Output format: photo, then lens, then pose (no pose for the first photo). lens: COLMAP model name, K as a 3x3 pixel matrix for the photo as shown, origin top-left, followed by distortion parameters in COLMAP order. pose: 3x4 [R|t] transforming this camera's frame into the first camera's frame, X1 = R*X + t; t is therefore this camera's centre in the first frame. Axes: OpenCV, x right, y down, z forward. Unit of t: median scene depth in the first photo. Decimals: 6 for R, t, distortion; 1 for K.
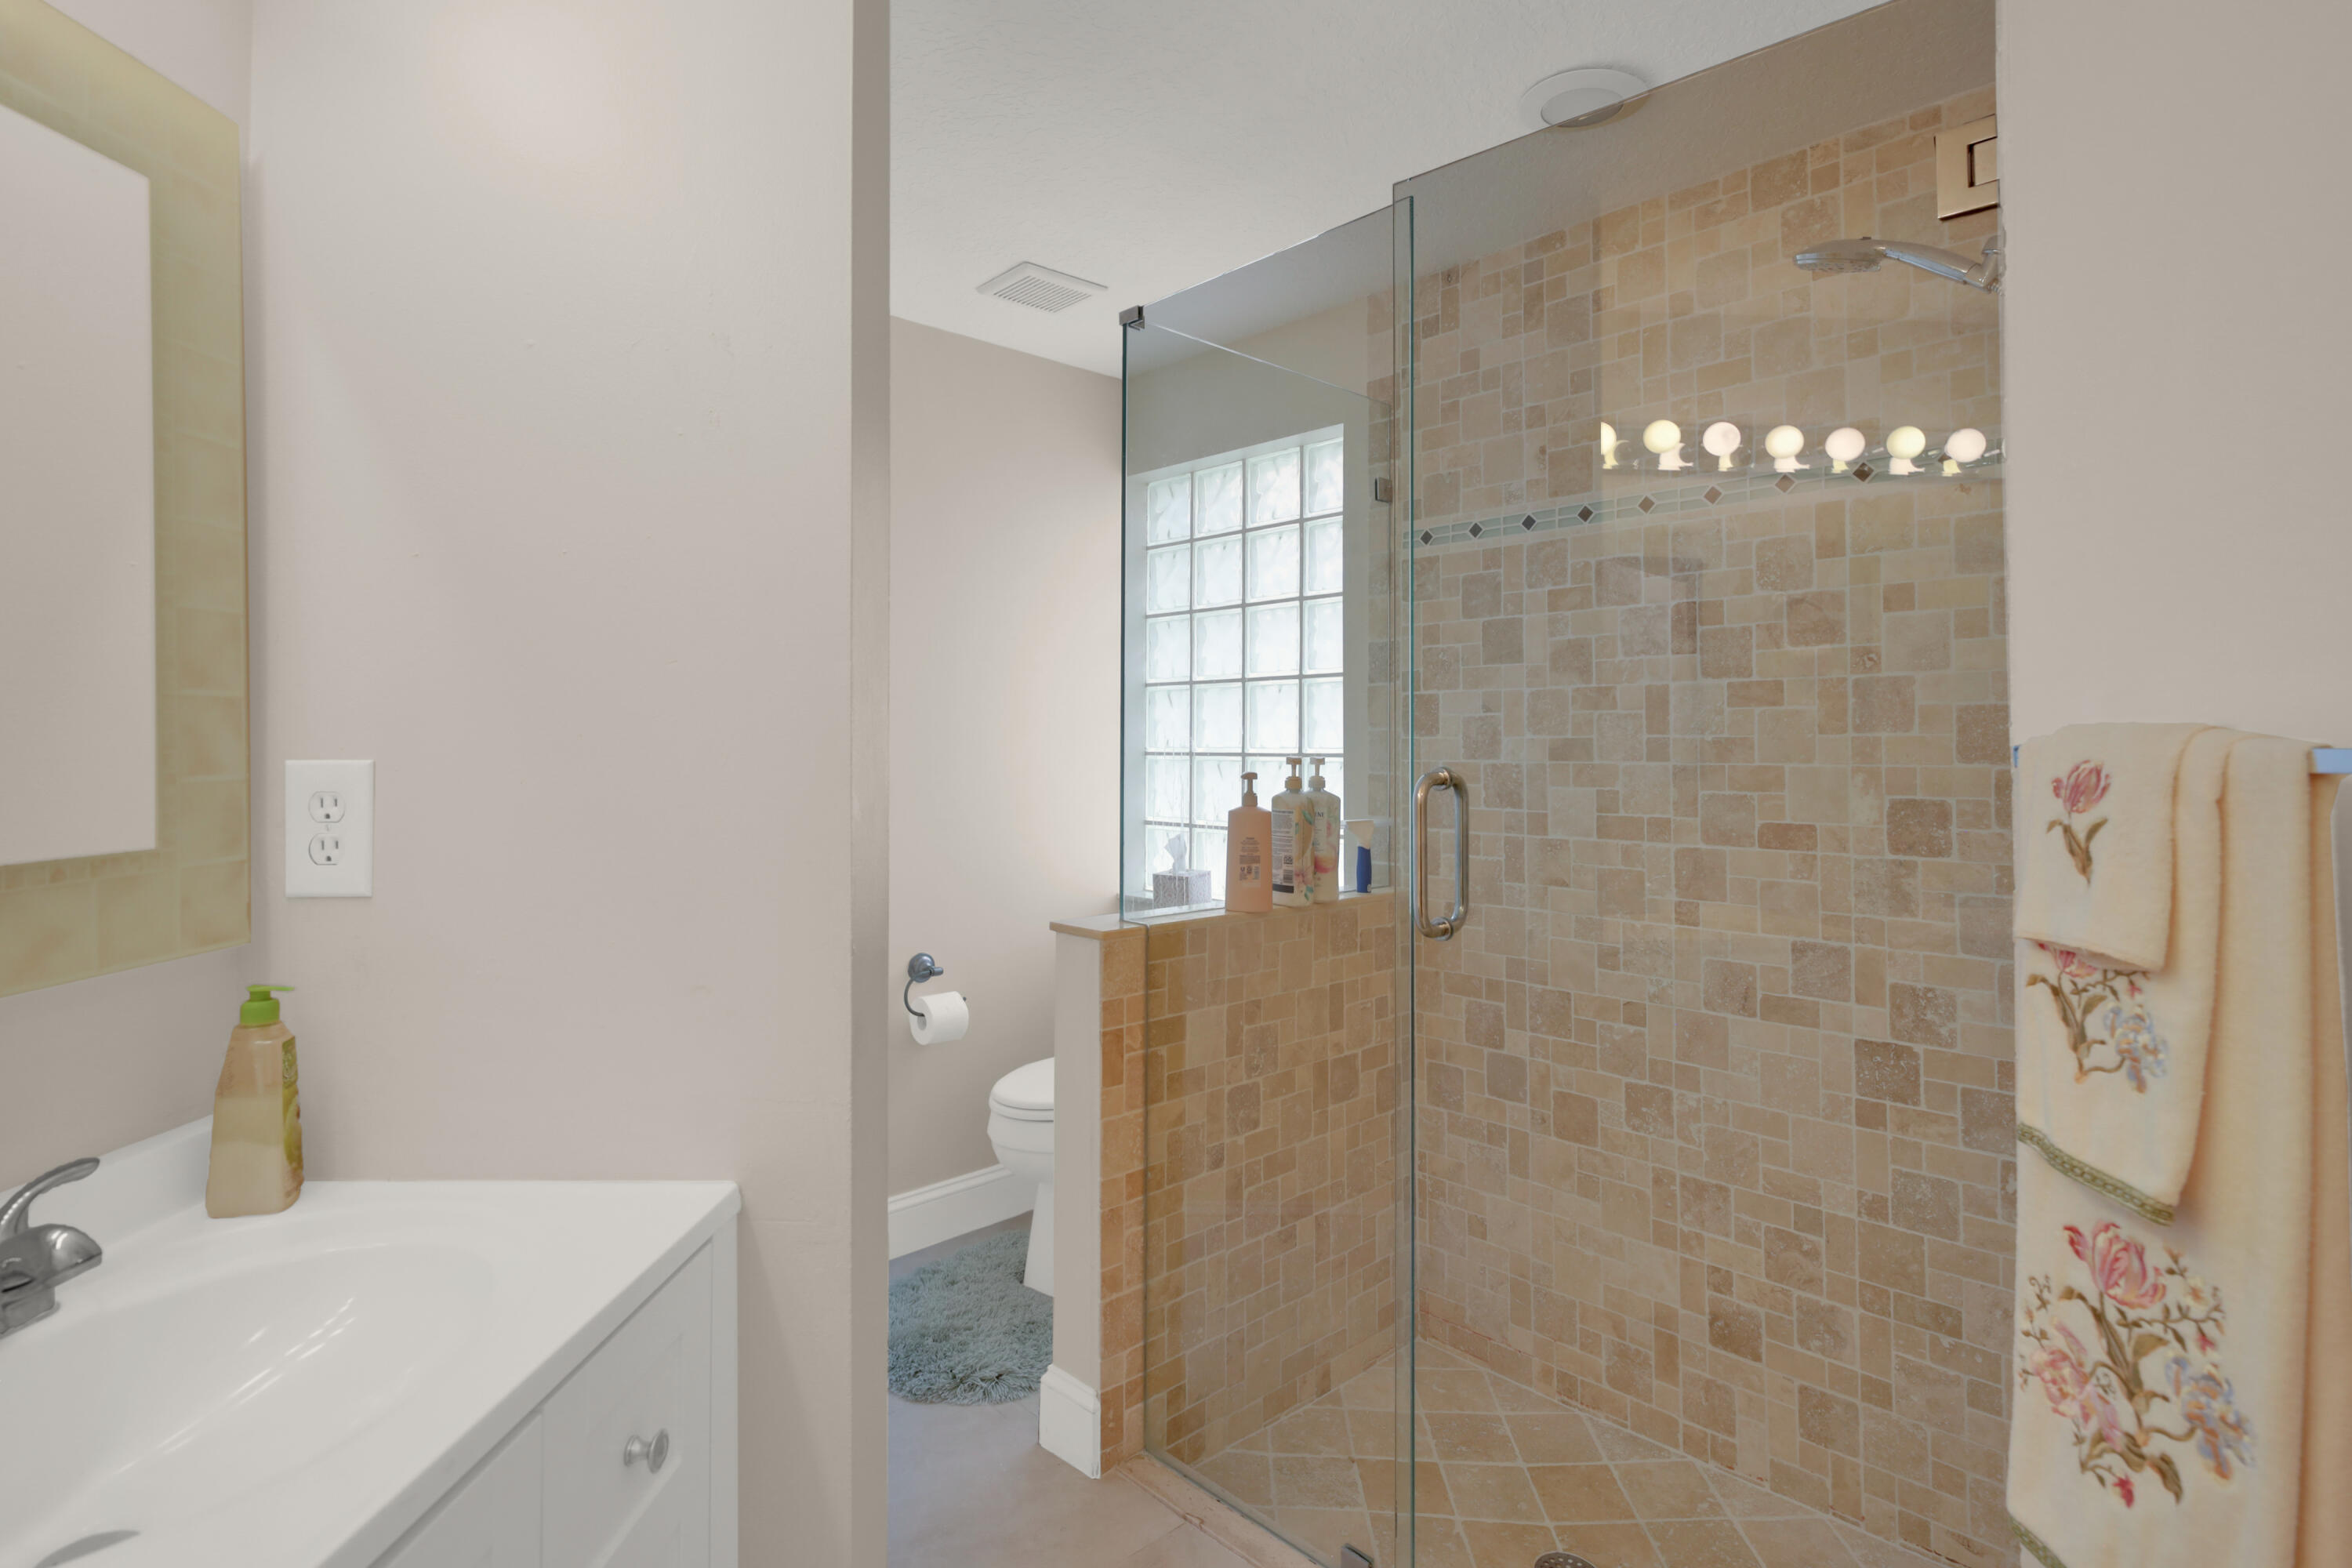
lens RADIAL K [[1174.5, 0, 1189.9], [0, 1174.5, 715.0], [0, 0, 1]] dist [-0.001002, -0.003607]
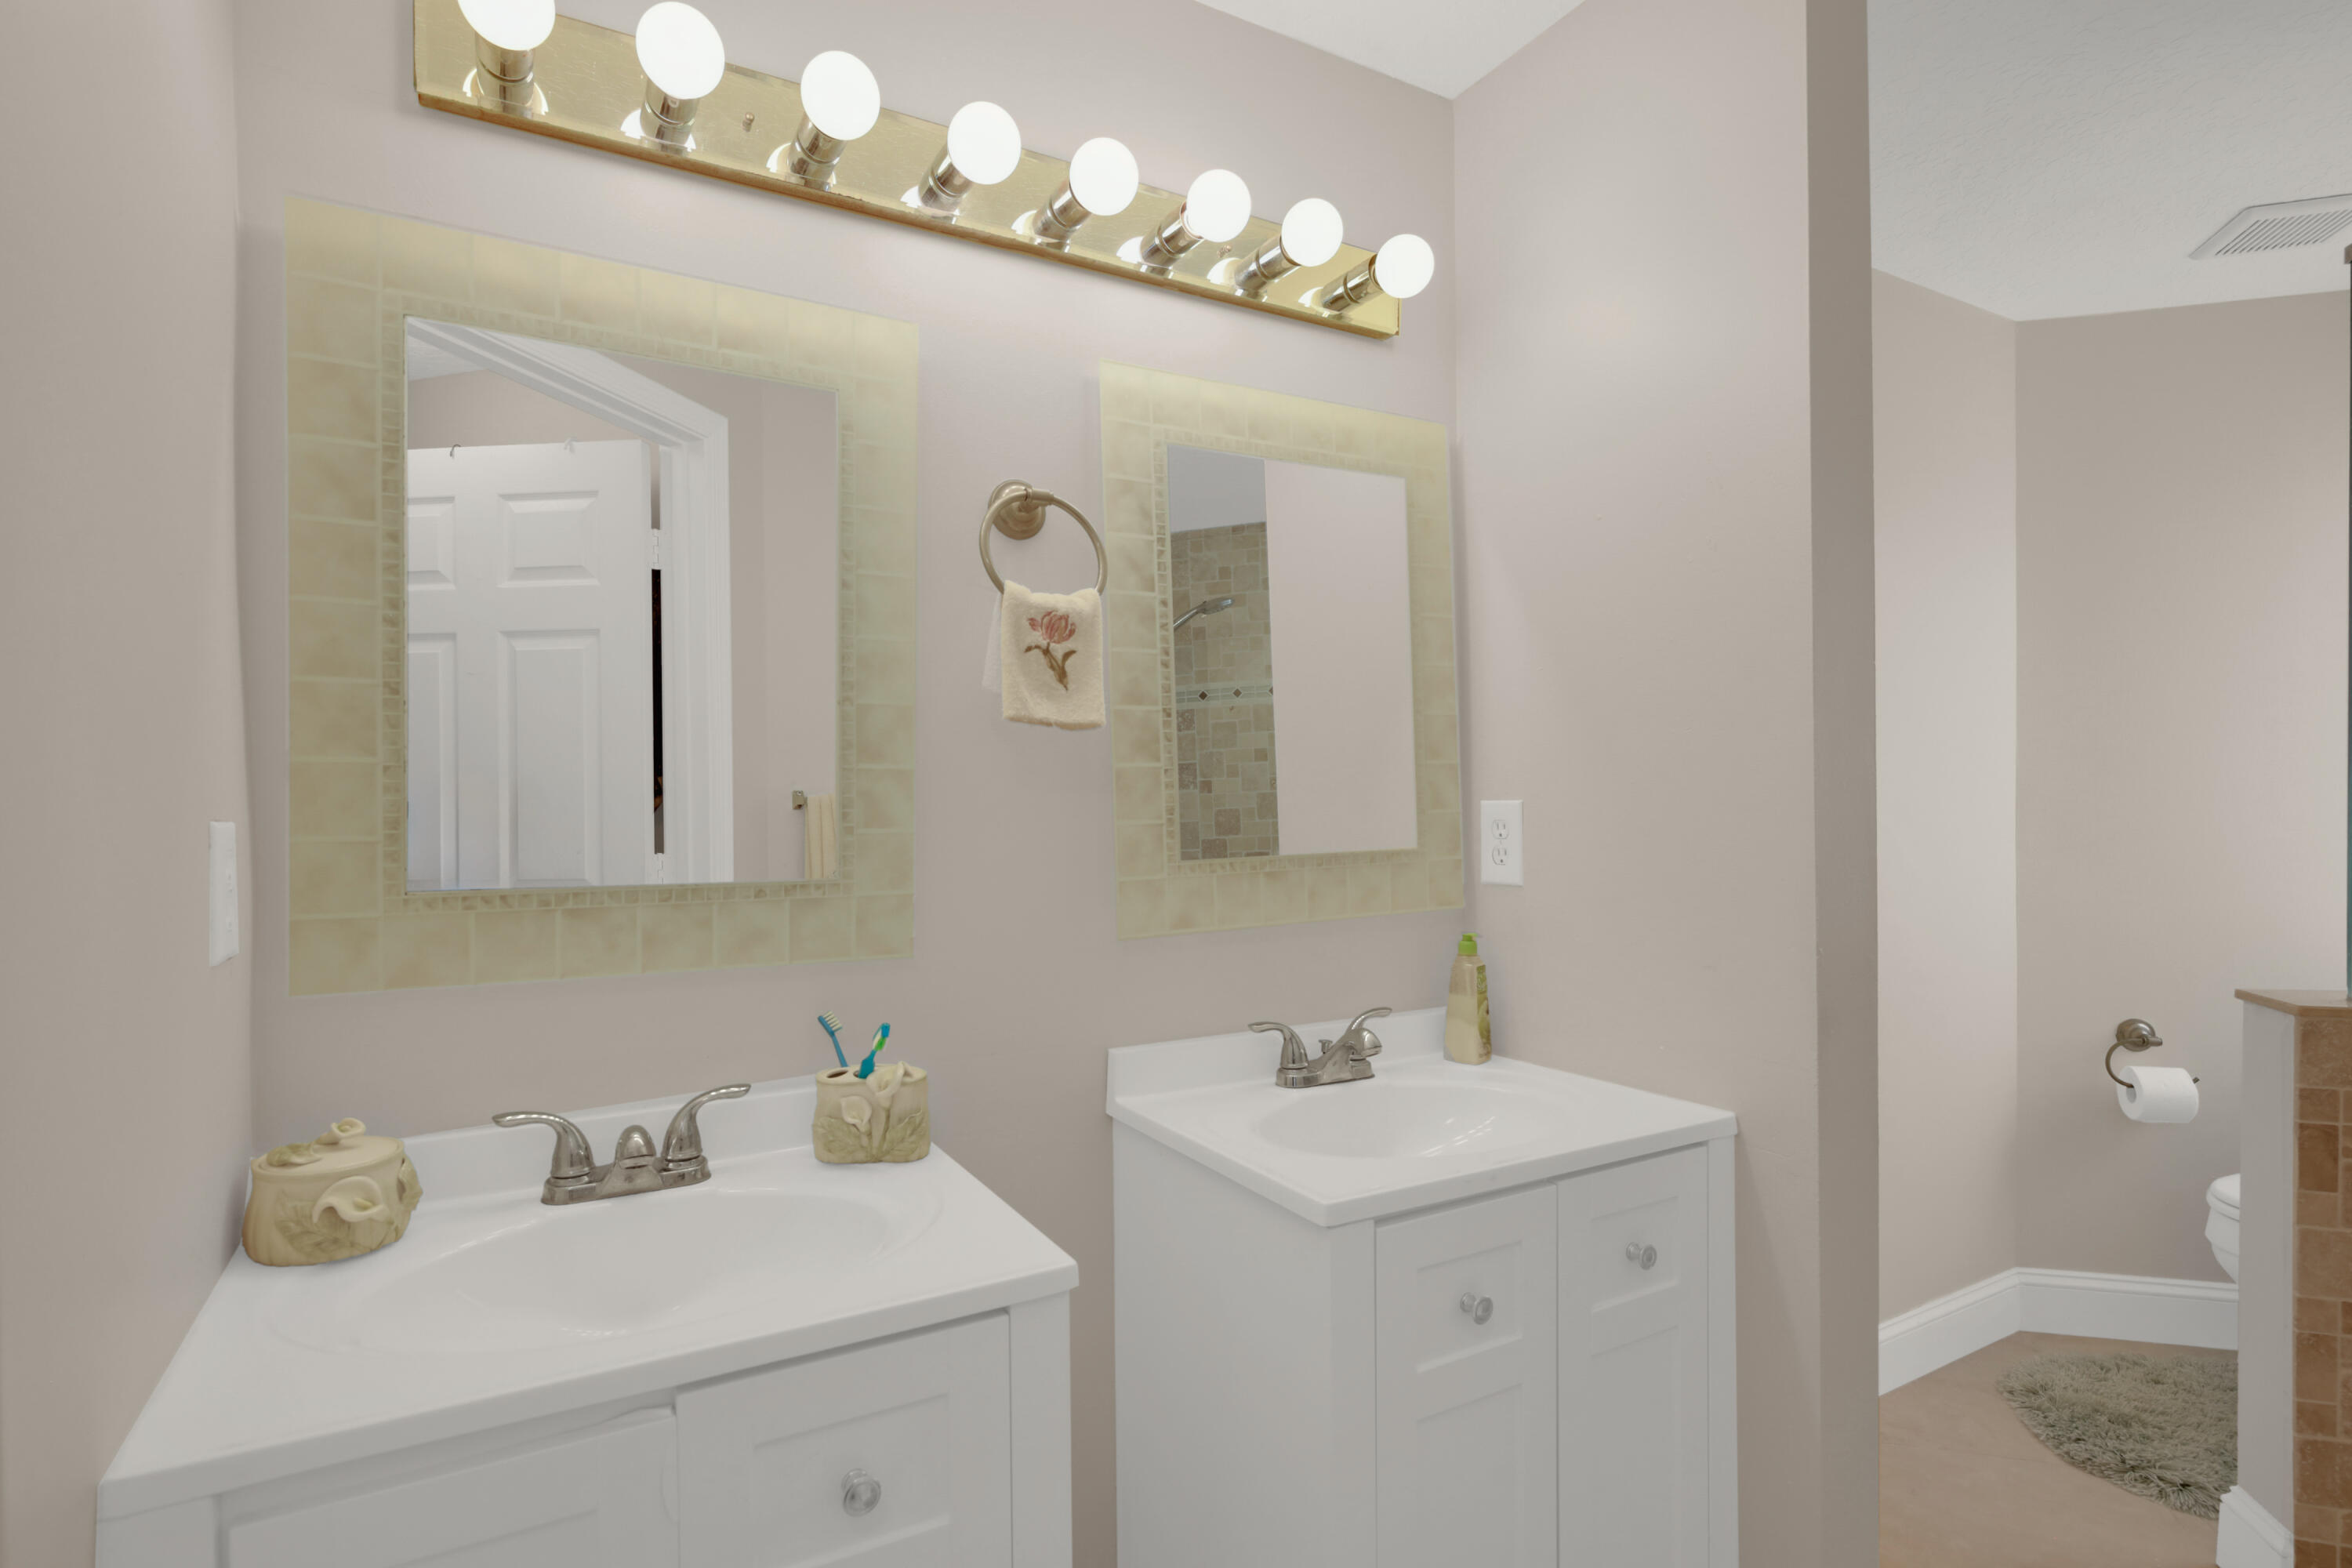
lens RADIAL K [[1174.5, 0, 1175.1], [0, 1174.5, 808.6], [0, 0, 1]] dist [-0.001002, -0.003607]
pose [[0.514089, 0.004772, -0.857724, 0.232099], [0.029683, 0.999287, 0.023350, -0.001098], [0.857223, -0.037464, 0.513580, -0.121481]]
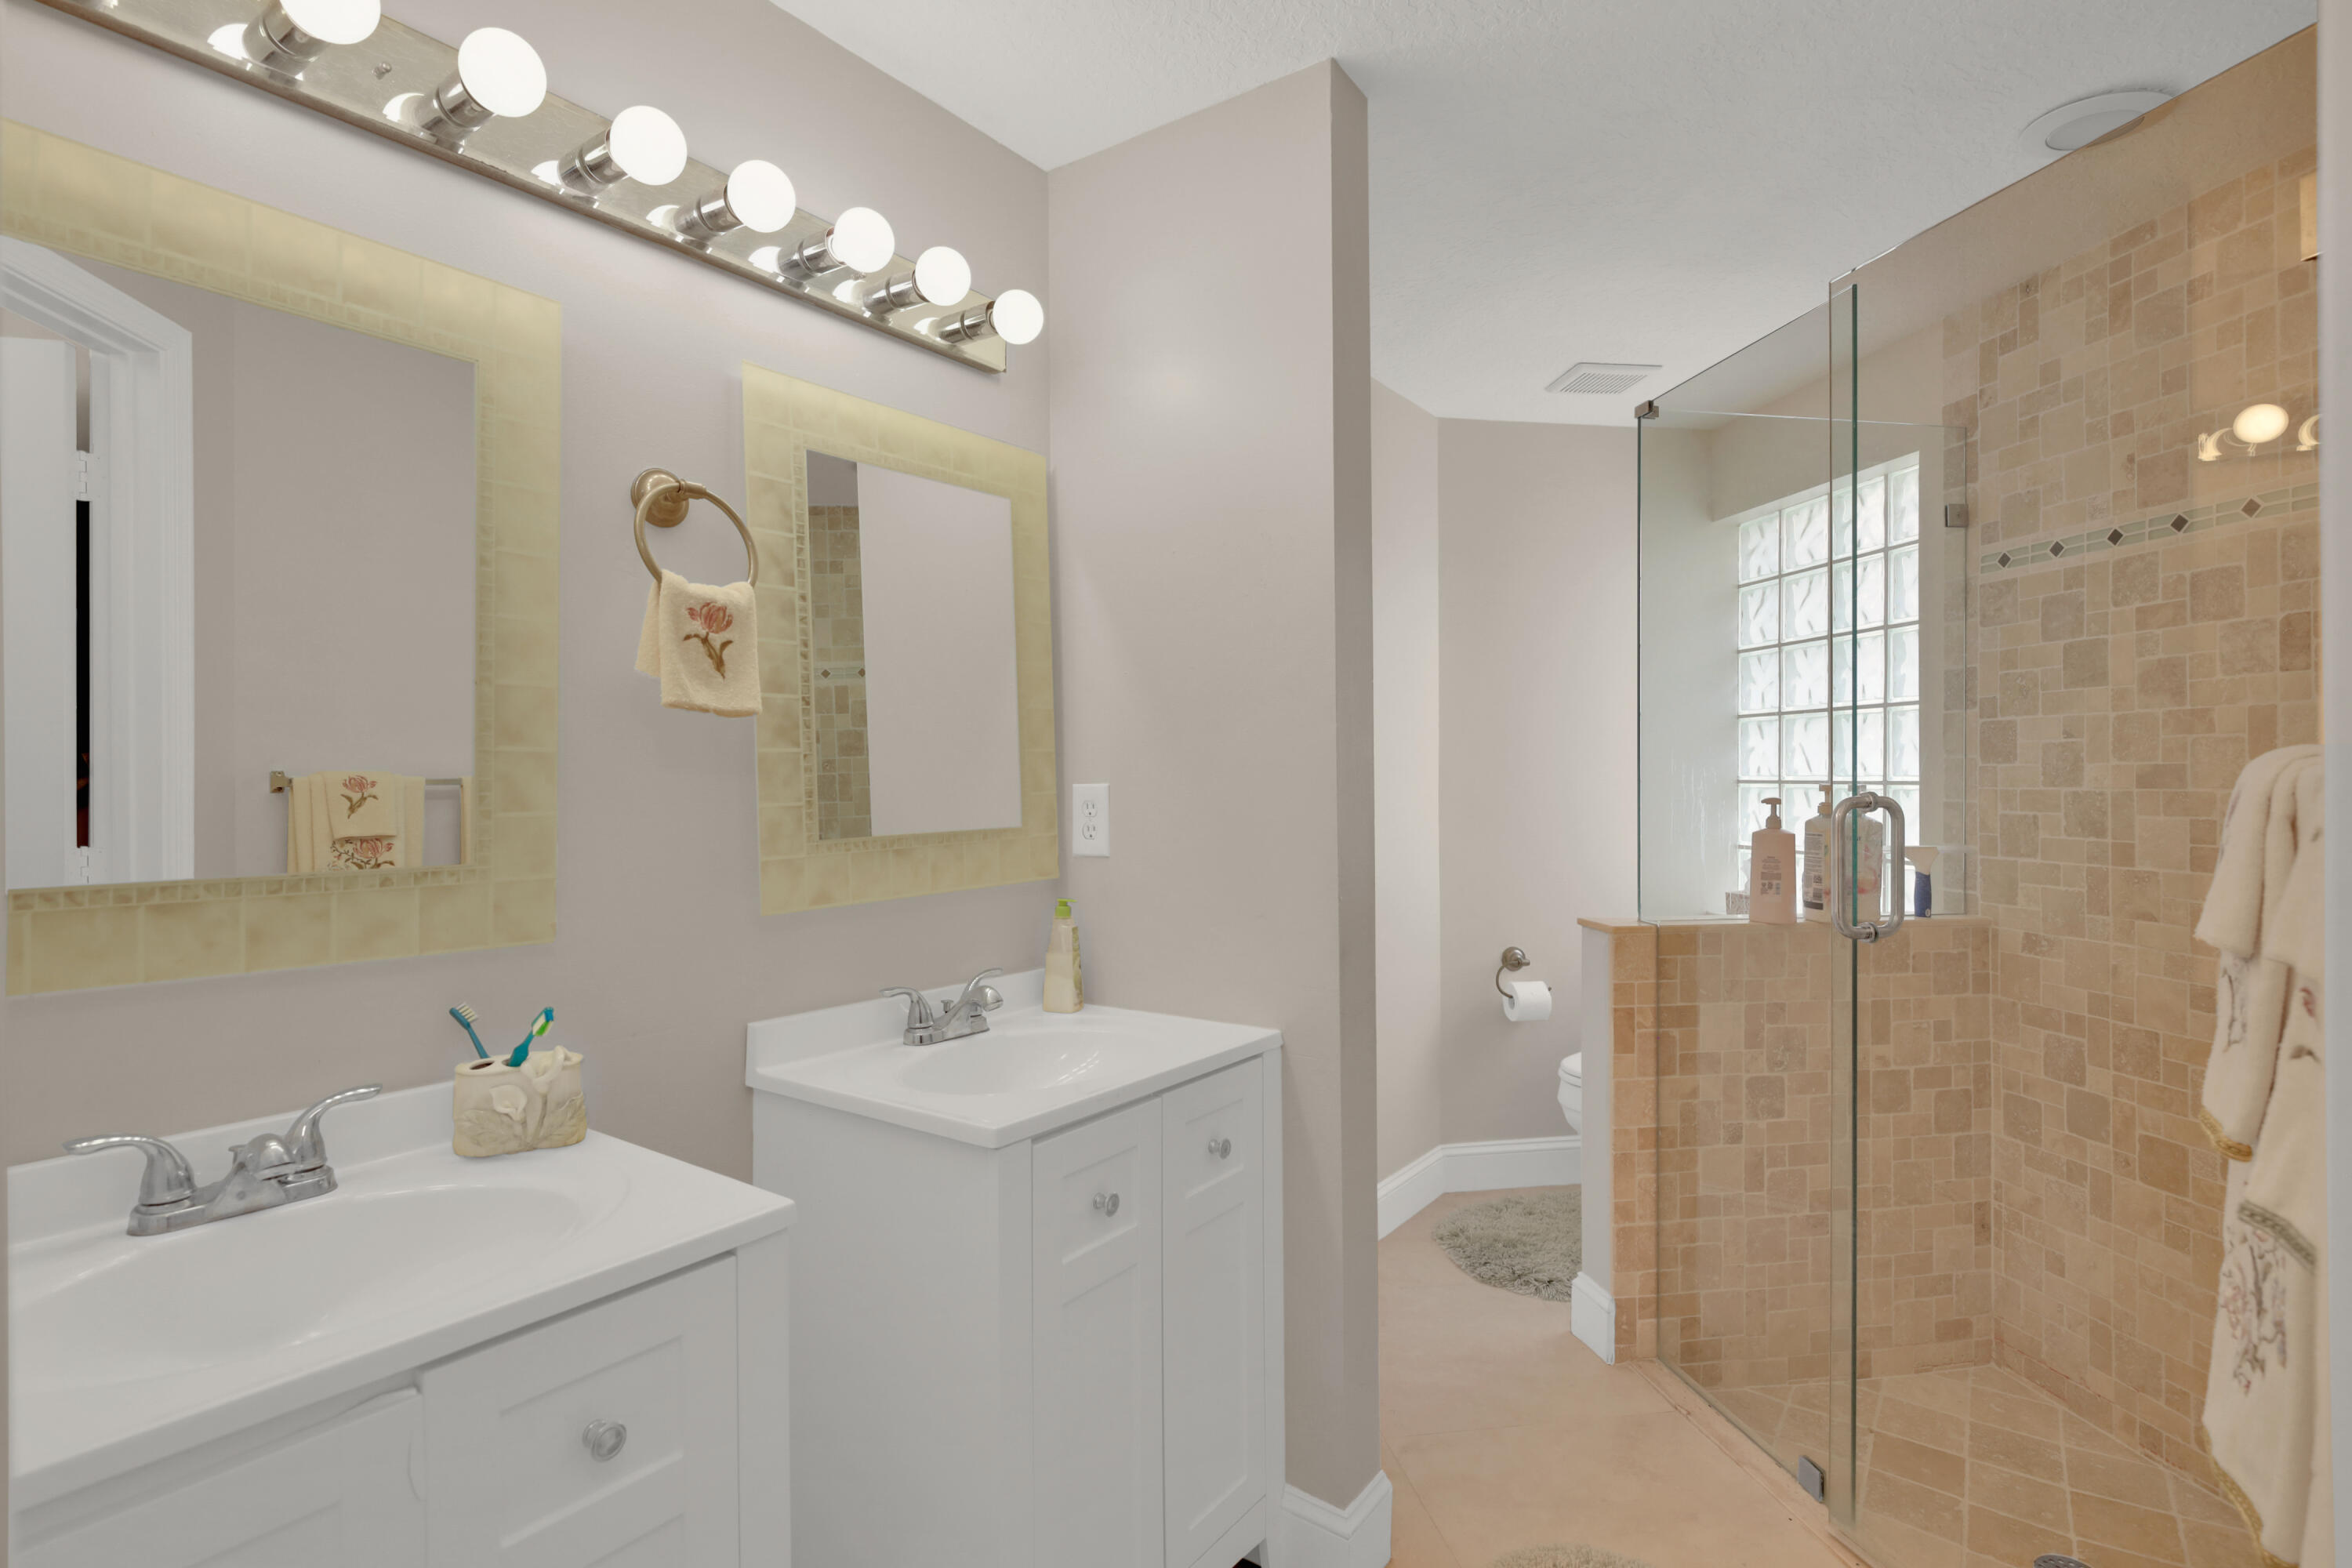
lens RADIAL K [[1174.5, 0, 1189.2], [0, 1174.5, 777.7], [0, 0, 1]] dist [-0.001002, -0.003607]
pose [[0.827416, -0.002483, -0.561584, 0.248486], [0.018437, 0.999571, 0.022746, -0.006450], [0.561287, -0.029174, 0.827107, -0.256476]]
